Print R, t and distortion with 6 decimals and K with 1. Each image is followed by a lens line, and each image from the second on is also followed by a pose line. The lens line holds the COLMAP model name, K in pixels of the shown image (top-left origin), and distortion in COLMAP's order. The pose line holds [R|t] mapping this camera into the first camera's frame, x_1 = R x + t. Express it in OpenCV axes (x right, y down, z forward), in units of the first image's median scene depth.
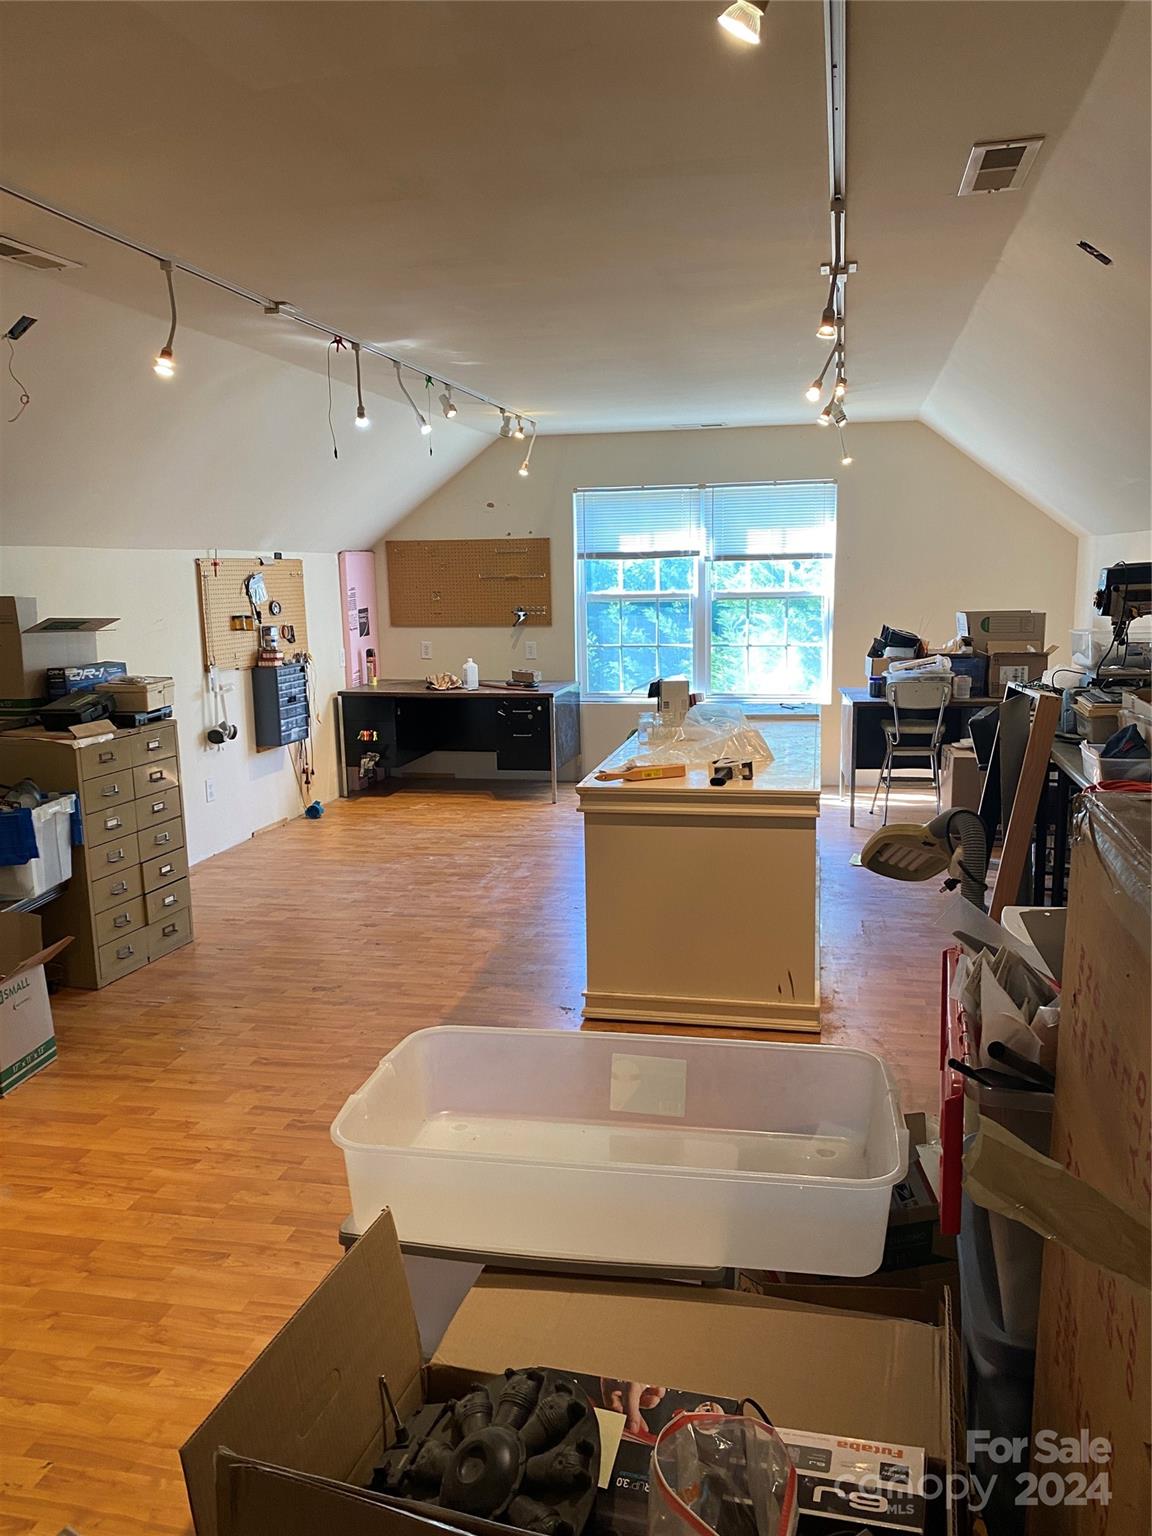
lens RADIAL K [[1201.8, 0, 576.0], [0, 1201.8, 768.0], [0, 0, 1]] dist [0.063386, -0.006957]
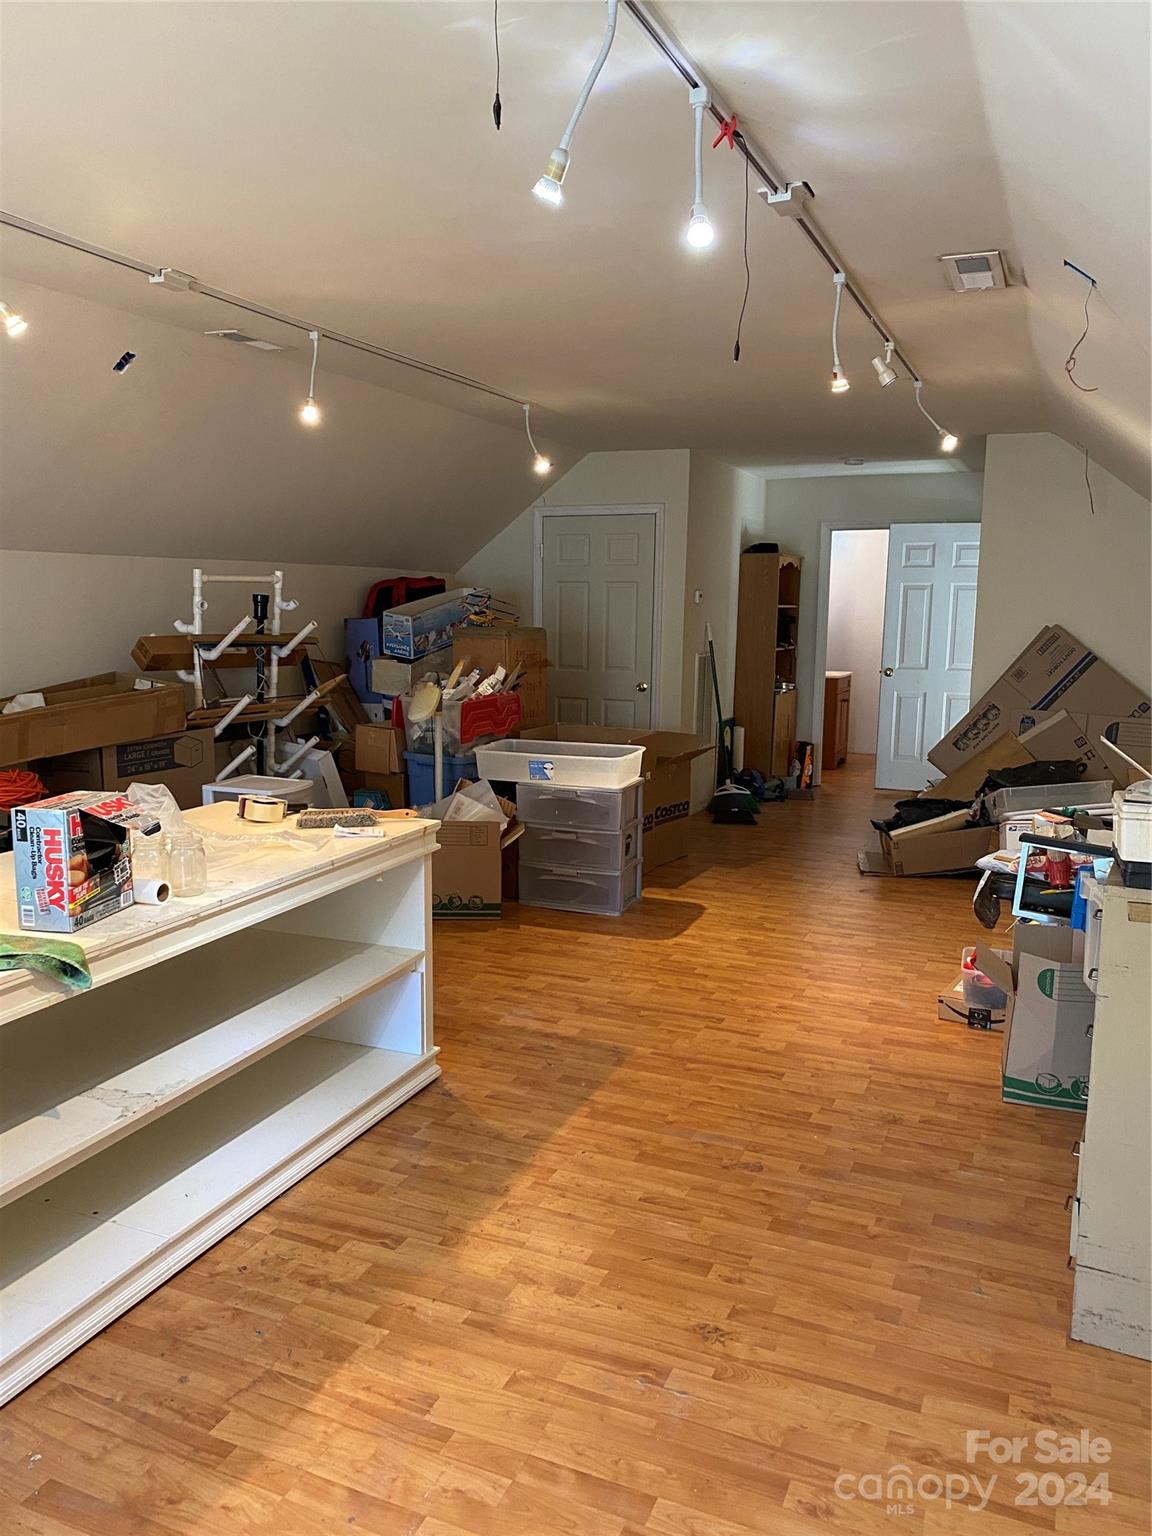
lens RADIAL K [[1152.3, 0, 576.0], [0, 1152.3, 768.0], [0, 0, 1]] dist [0.004119, -0.000465]
pose [[-0.983605, -0.002182, 0.180324, -0.220323], [0.054086, 0.950325, 0.306524, -0.241721], [-0.172035, 0.311251, -0.934626, 1.501165]]
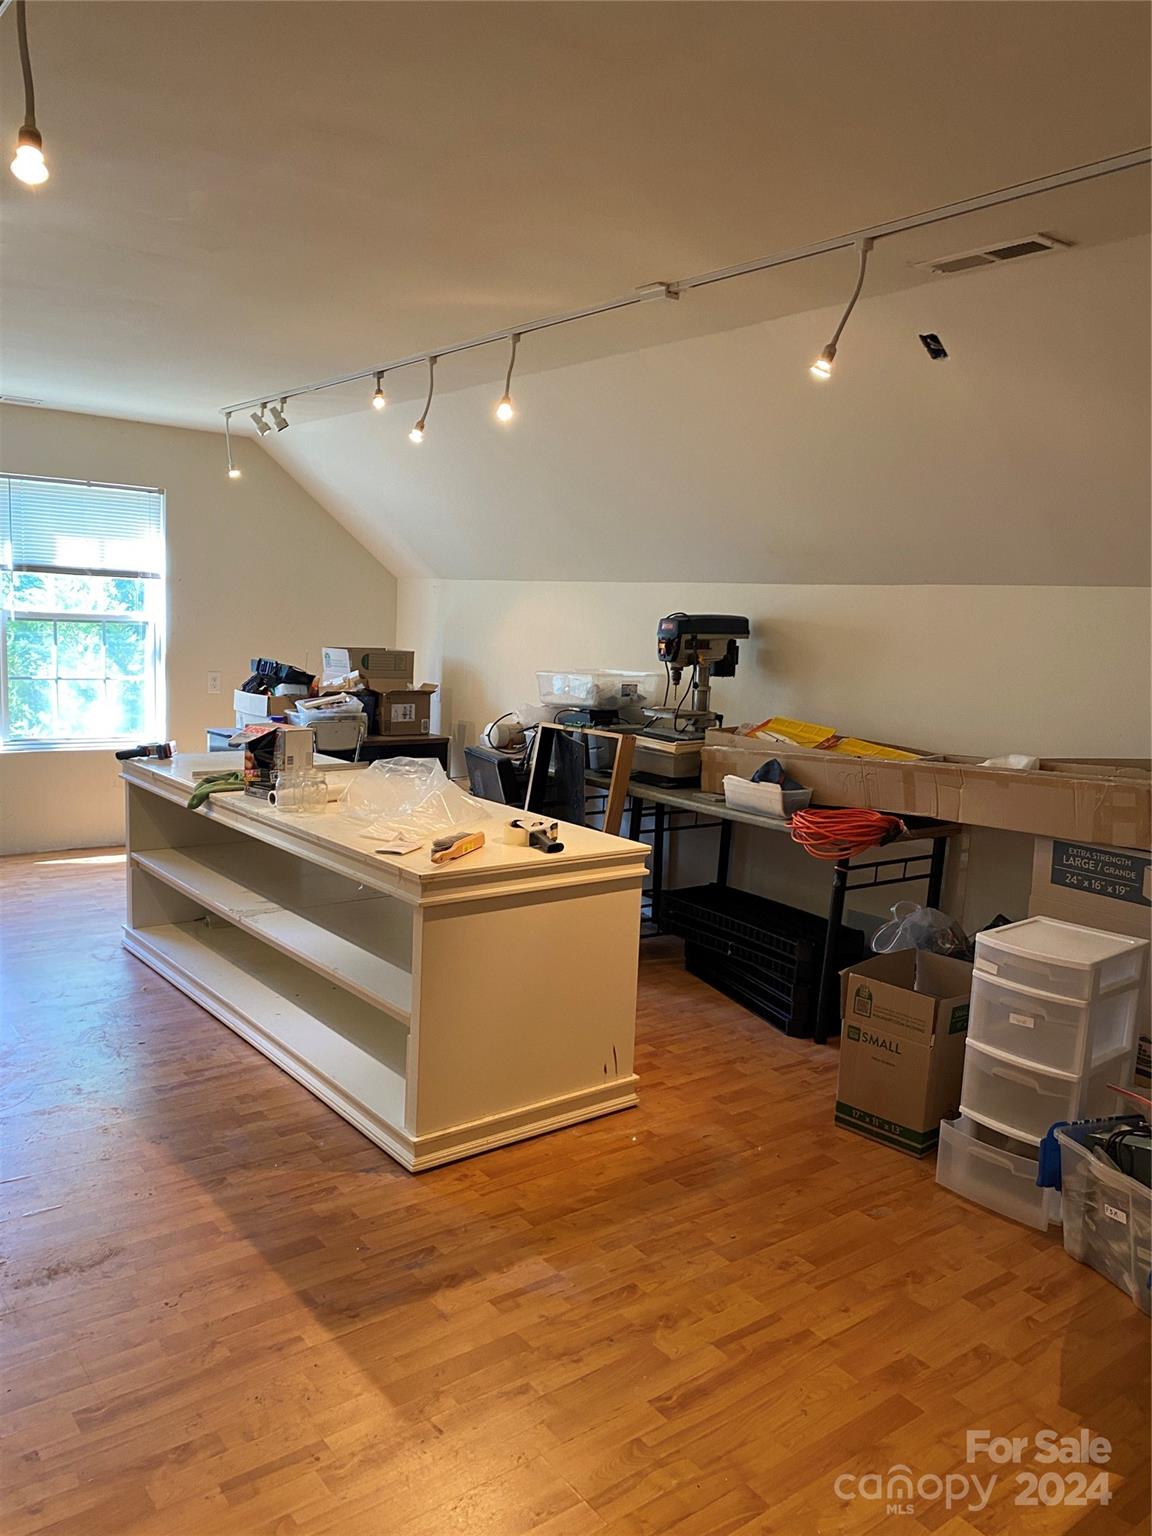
lens RADIAL K [[1201.8, 0, 576.0], [0, 1201.8, 768.0], [0, 0, 1]] dist [0.063386, -0.006957]
pose [[0.628494, -0.057049, 0.775719, -0.454932], [0.067825, 0.997527, 0.018409, -0.053899], [-0.774851, 0.041043, 0.630810, 0.353757]]
